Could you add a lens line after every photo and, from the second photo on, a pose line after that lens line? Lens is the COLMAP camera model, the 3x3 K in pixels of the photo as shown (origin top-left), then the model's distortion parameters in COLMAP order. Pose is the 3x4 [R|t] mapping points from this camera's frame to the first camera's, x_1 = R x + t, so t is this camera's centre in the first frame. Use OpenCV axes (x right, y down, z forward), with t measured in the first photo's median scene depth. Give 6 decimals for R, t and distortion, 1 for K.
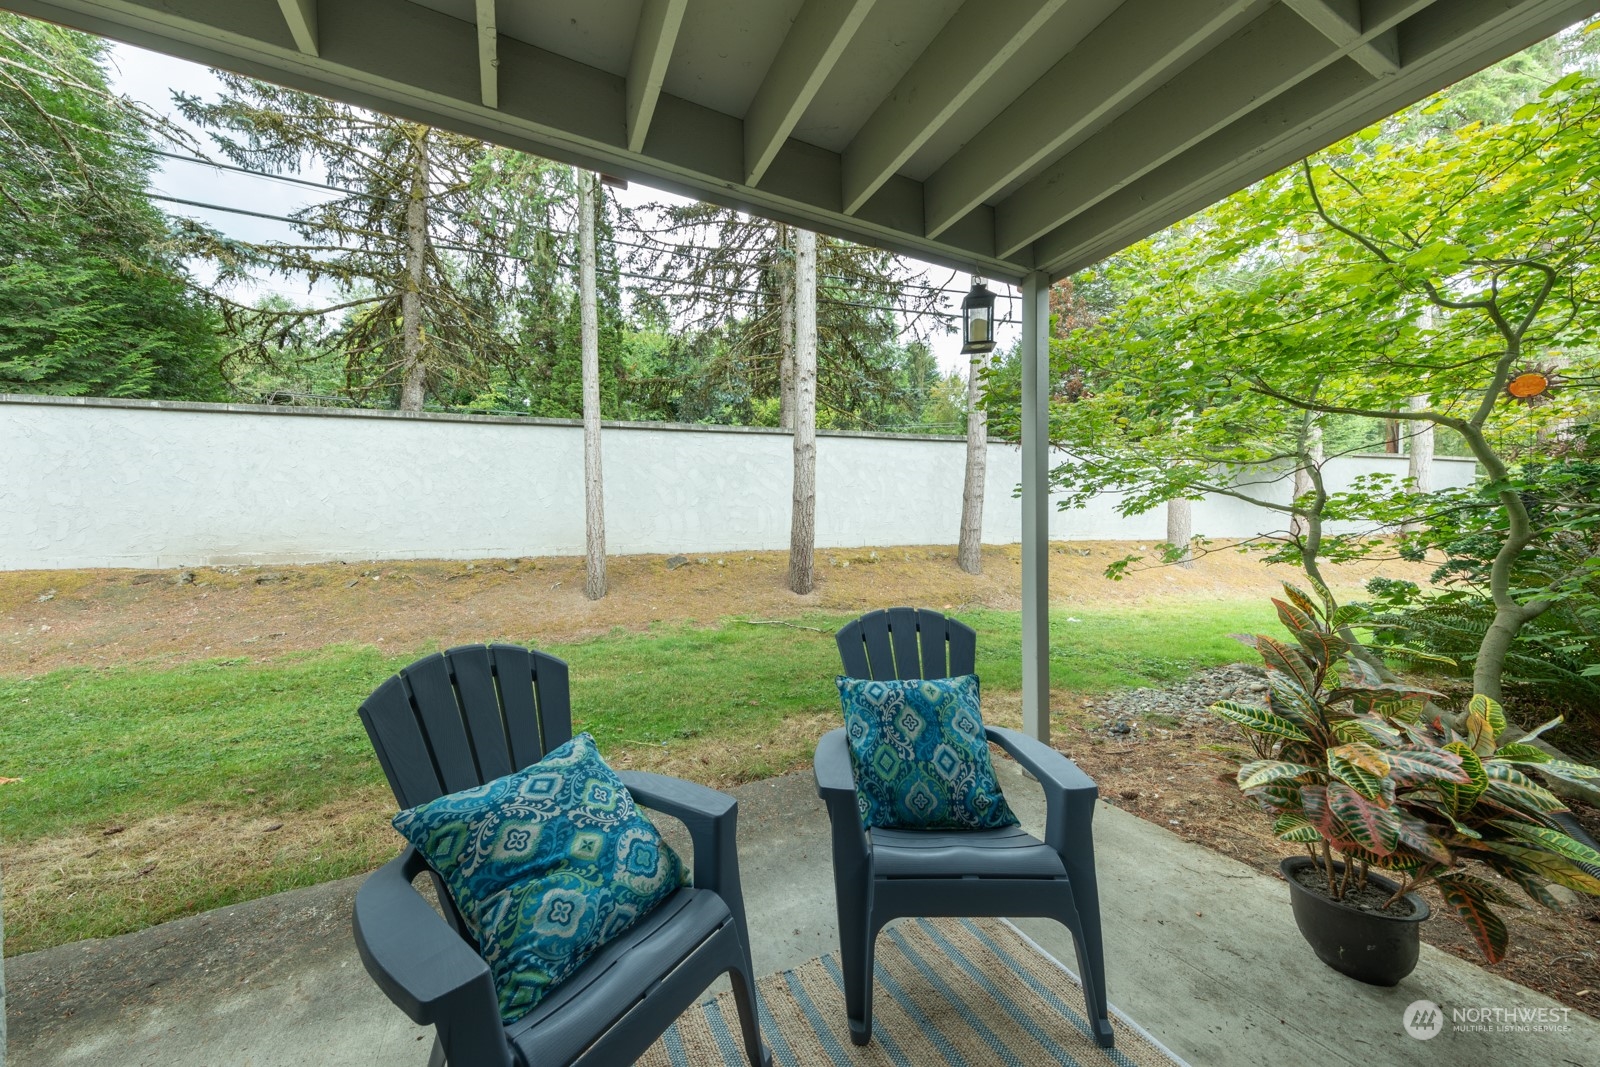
lens RADIAL K [[541.0, 0, 783.2], [0, 541.0, 532.6], [0, 0, 1]] dist [0.000090, -0.000010]
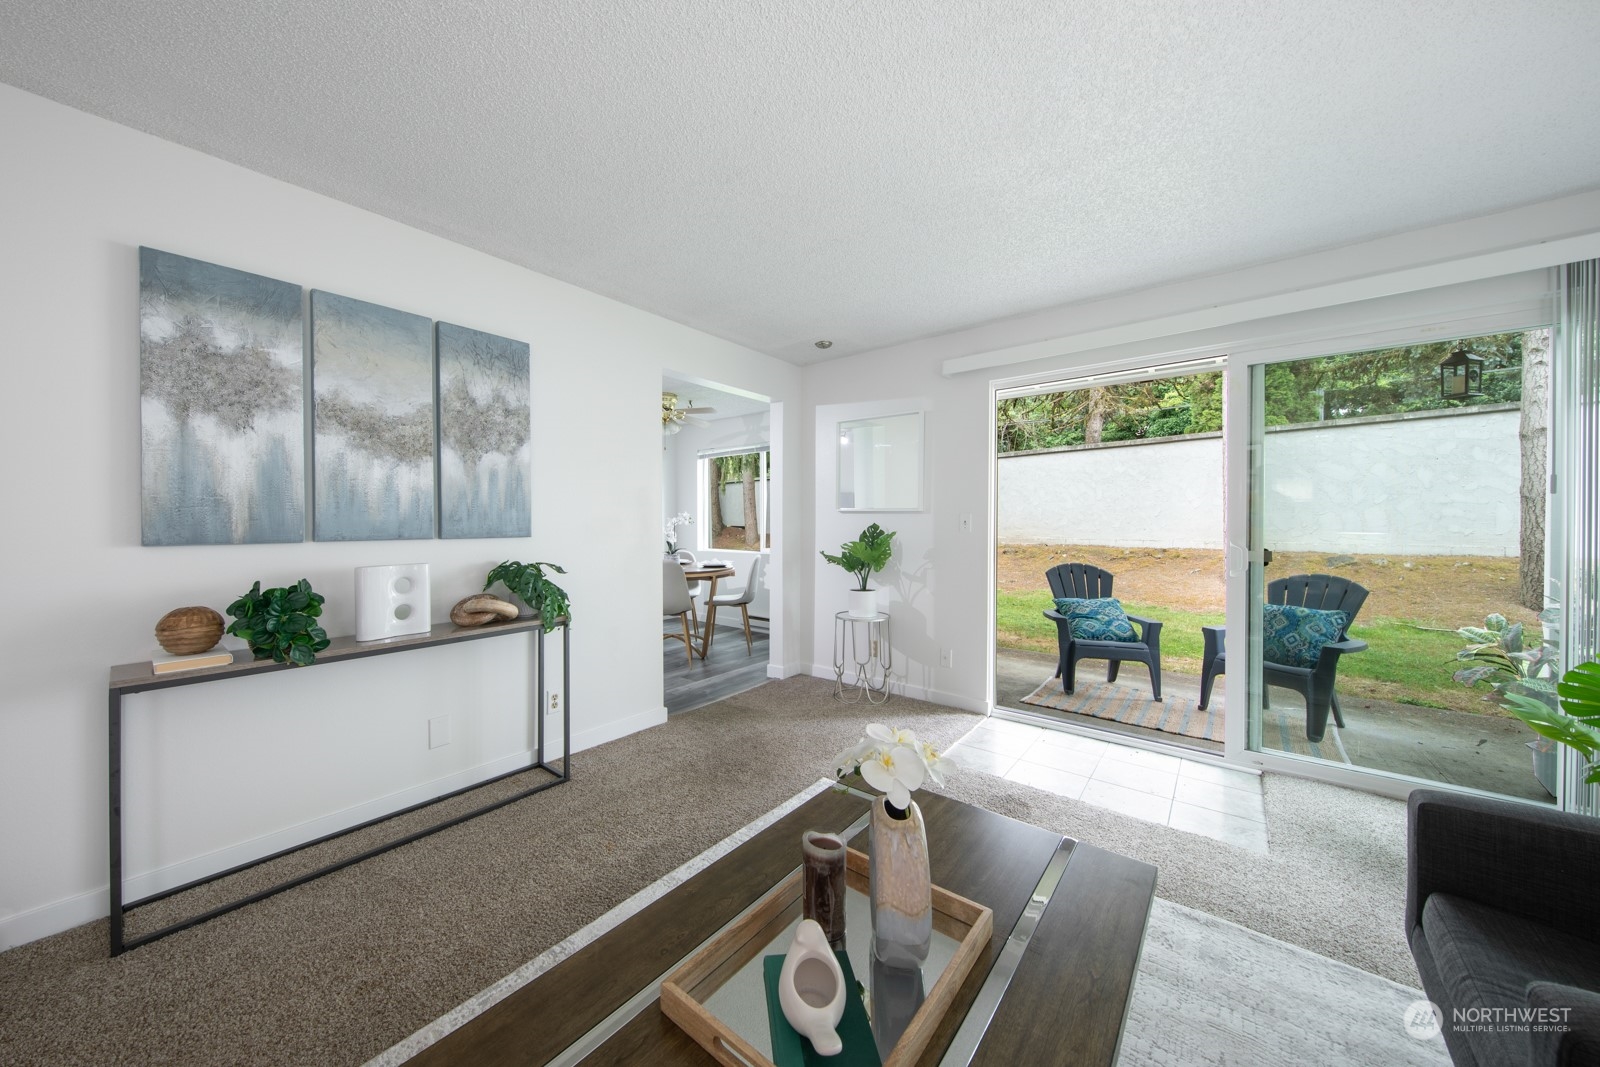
lens RADIAL K [[545.7, 0, 756.5], [0, 545.7, 524.4], [0, 0, 1]] dist [-0.000353, -0.000098]
pose [[0.386064, 0.013617, -0.922371, 0.341685], [-0.018820, 0.999799, 0.006882, 0.000043], [0.922280, 0.014702, 0.386243, -0.411046]]
